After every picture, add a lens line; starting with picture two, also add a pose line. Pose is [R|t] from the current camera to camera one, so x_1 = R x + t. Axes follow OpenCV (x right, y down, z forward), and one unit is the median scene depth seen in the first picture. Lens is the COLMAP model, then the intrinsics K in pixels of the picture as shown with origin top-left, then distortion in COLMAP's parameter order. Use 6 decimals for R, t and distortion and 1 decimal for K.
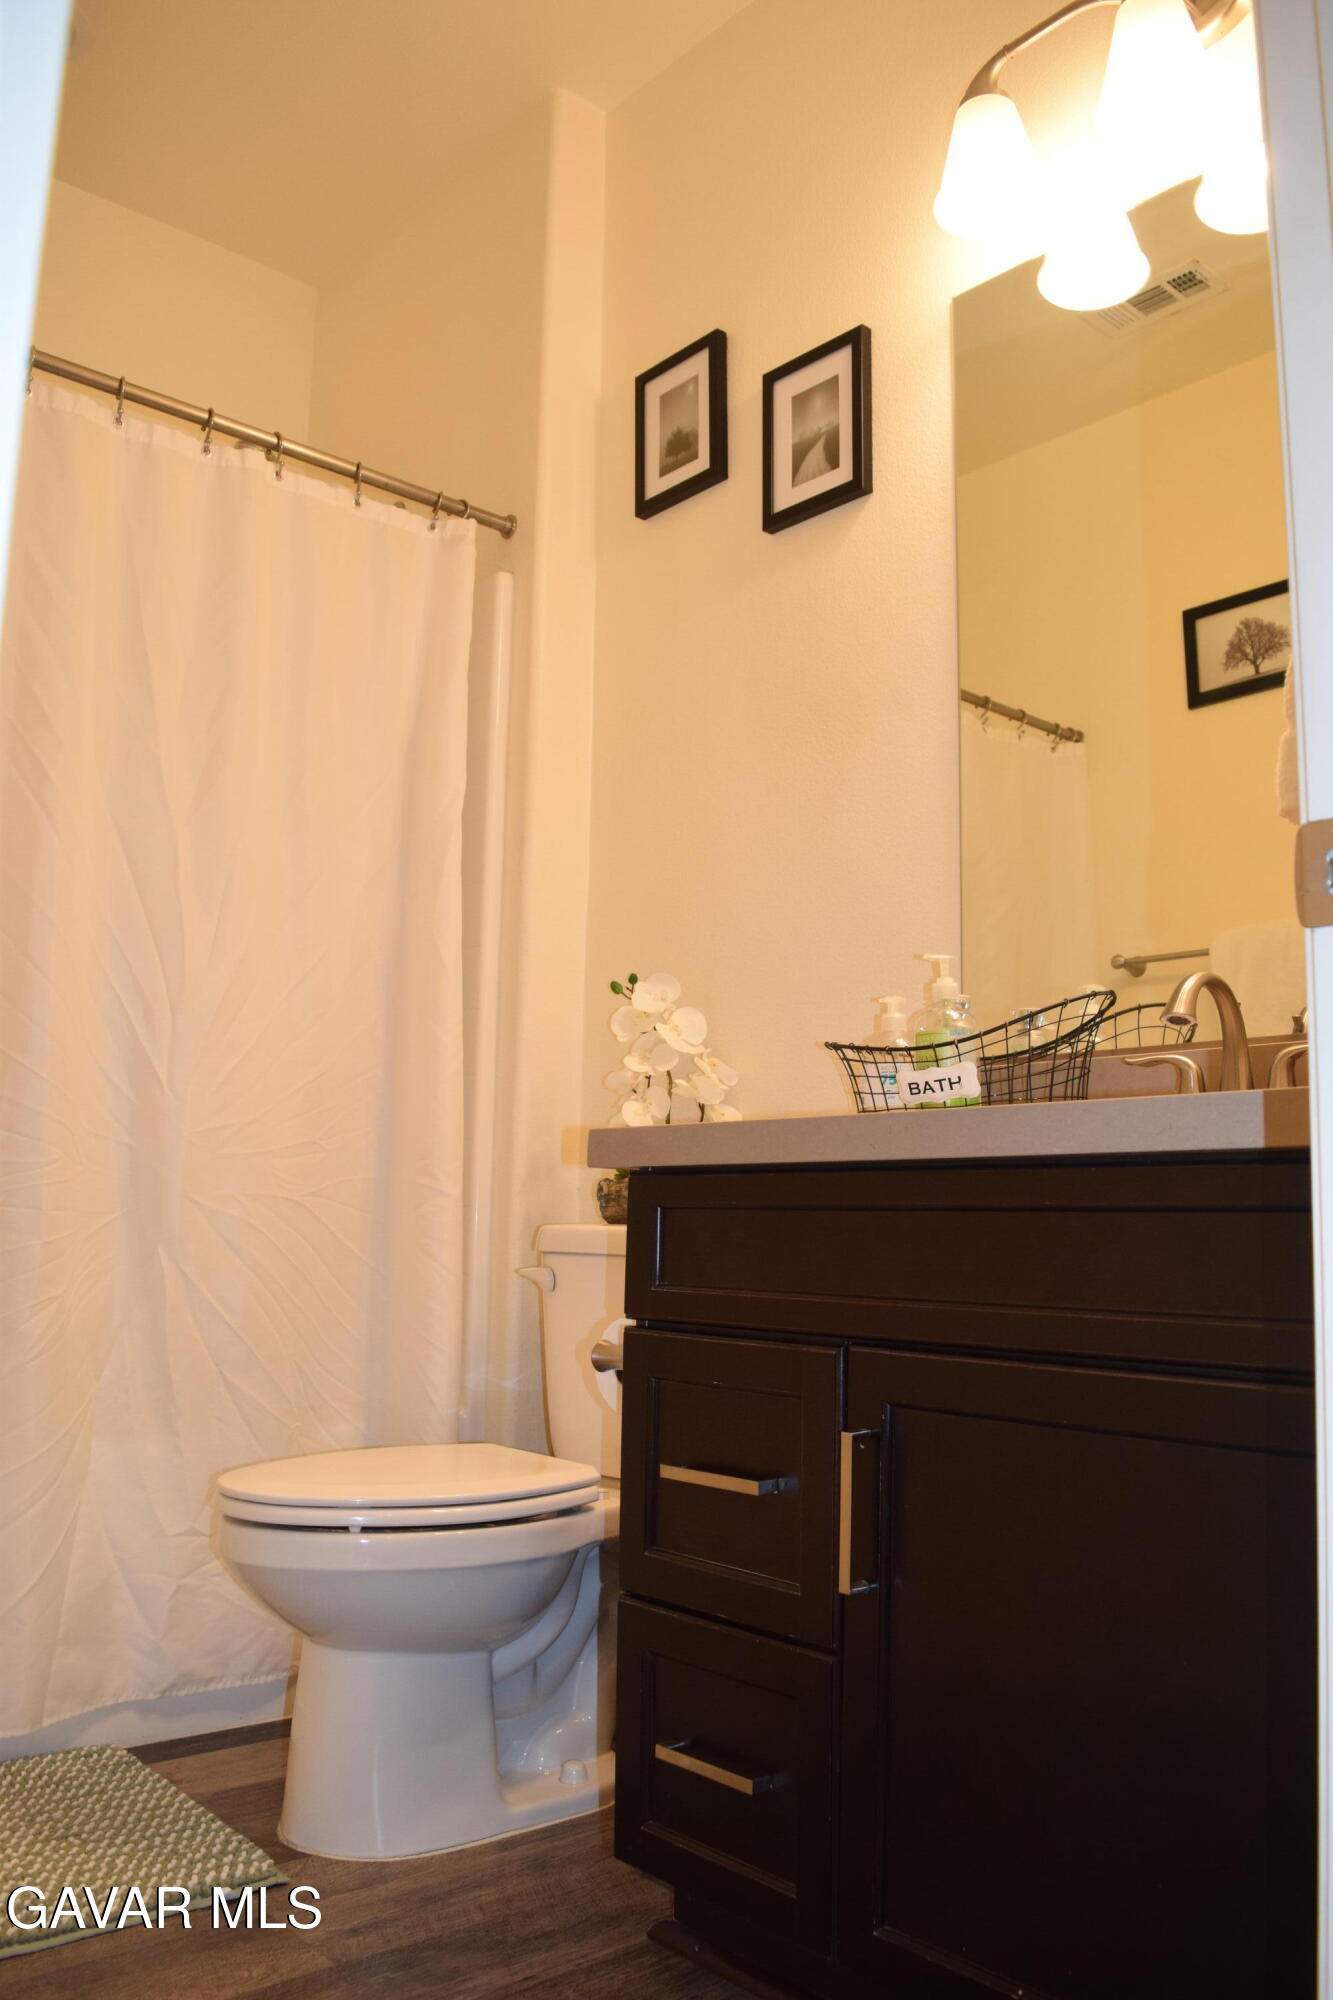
lens RADIAL K [[1566.5, 0, 673.1], [0, 1566.5, 1014.3], [0, 0, 1]] dist [-0.097613, 0.022840]
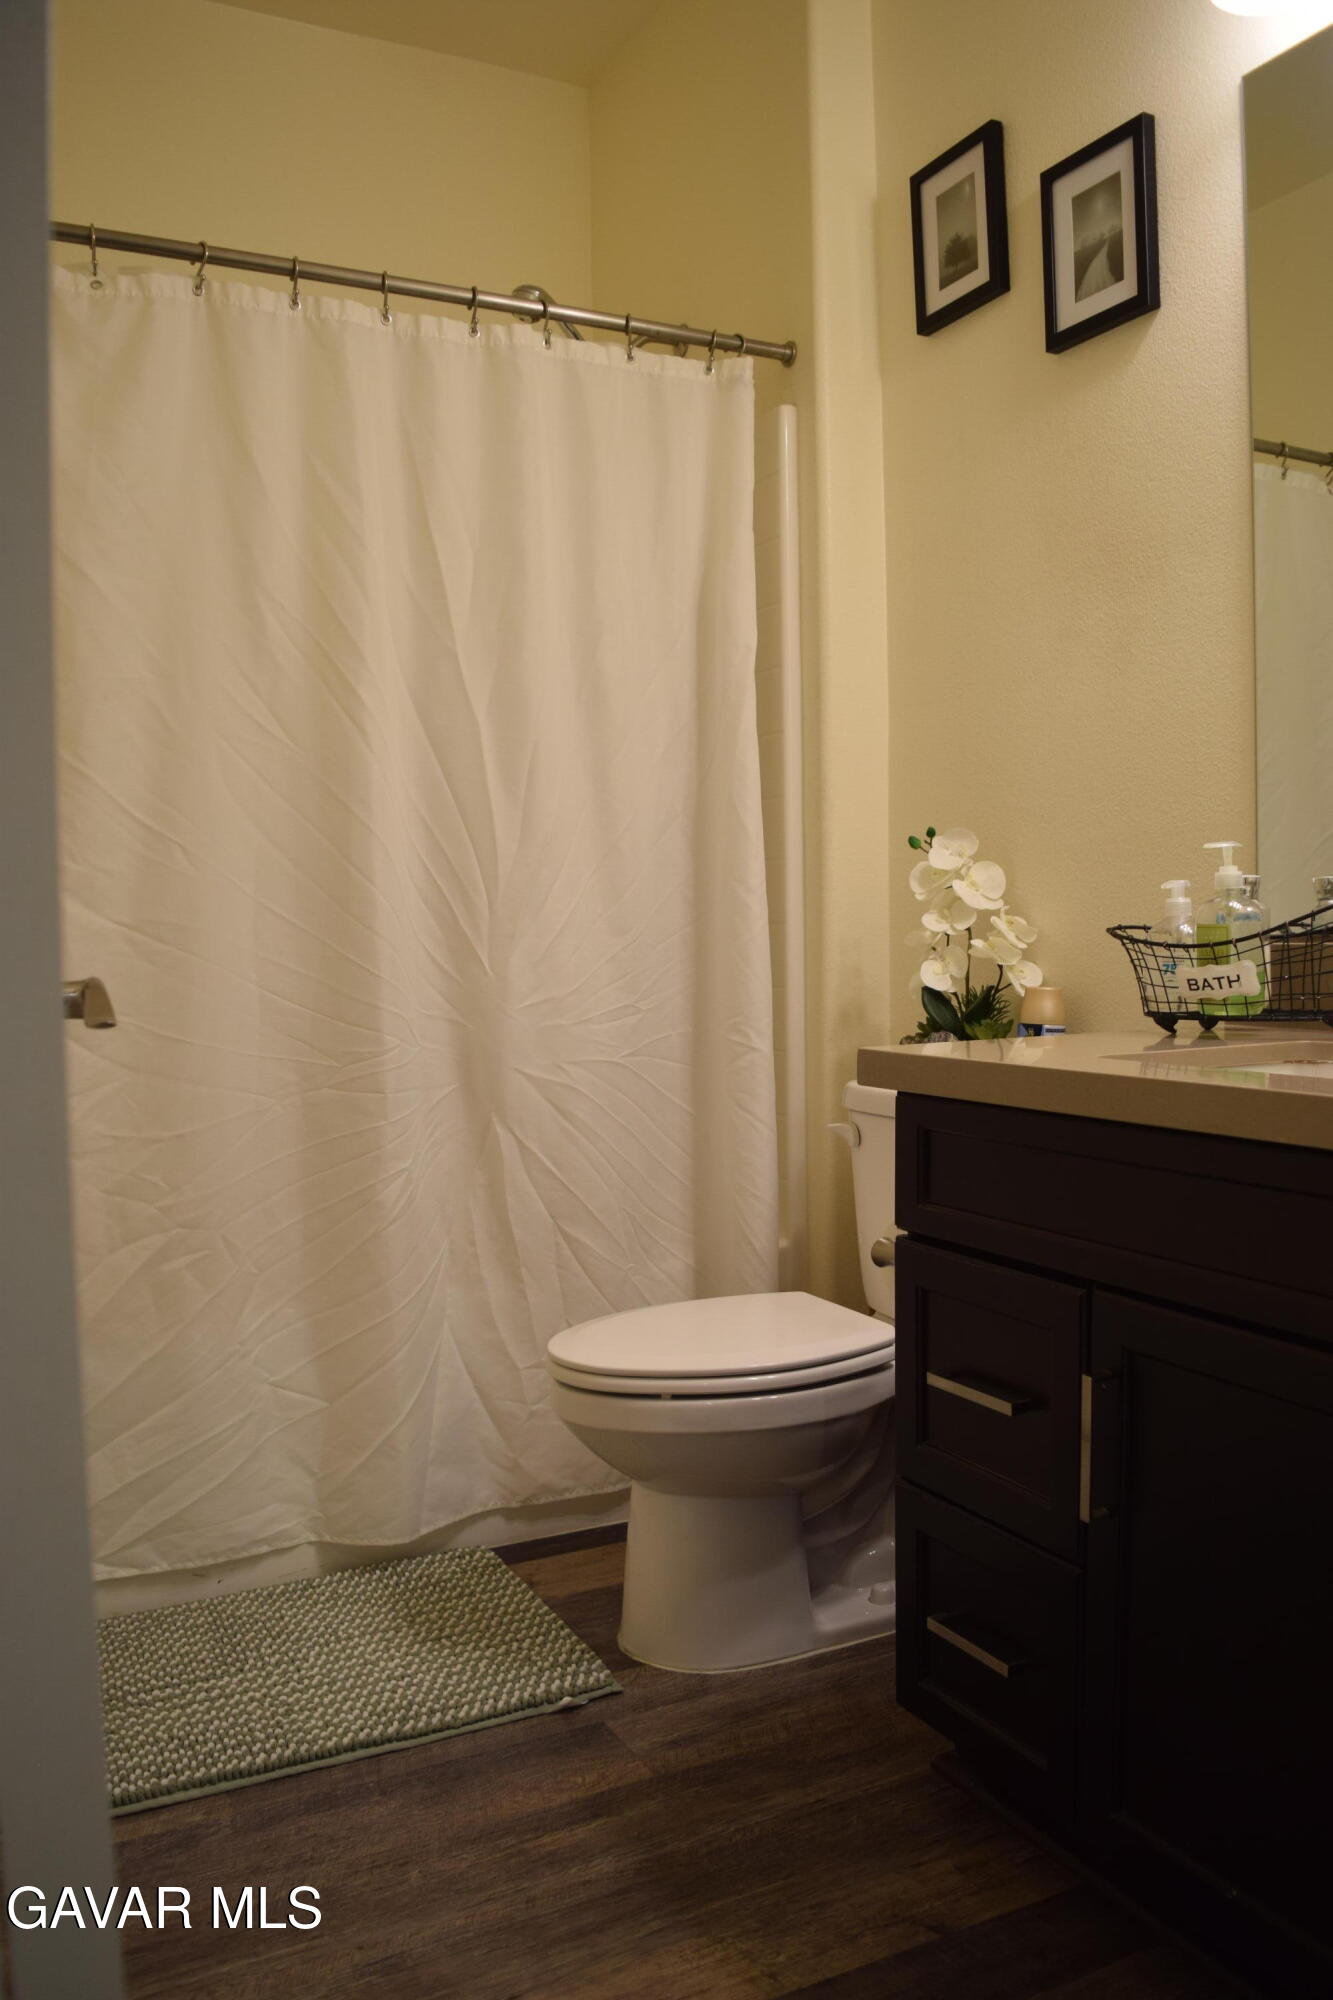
lens RADIAL K [[1566.5, 0, 673.1], [0, 1566.5, 1014.3], [0, 0, 1]] dist [-0.097613, 0.022840]
pose [[0.969481, -0.020861, -0.244276, 0.064041], [0.065835, 0.981929, 0.177431, -0.110550], [0.236161, -0.188098, 0.953335, -0.010330]]
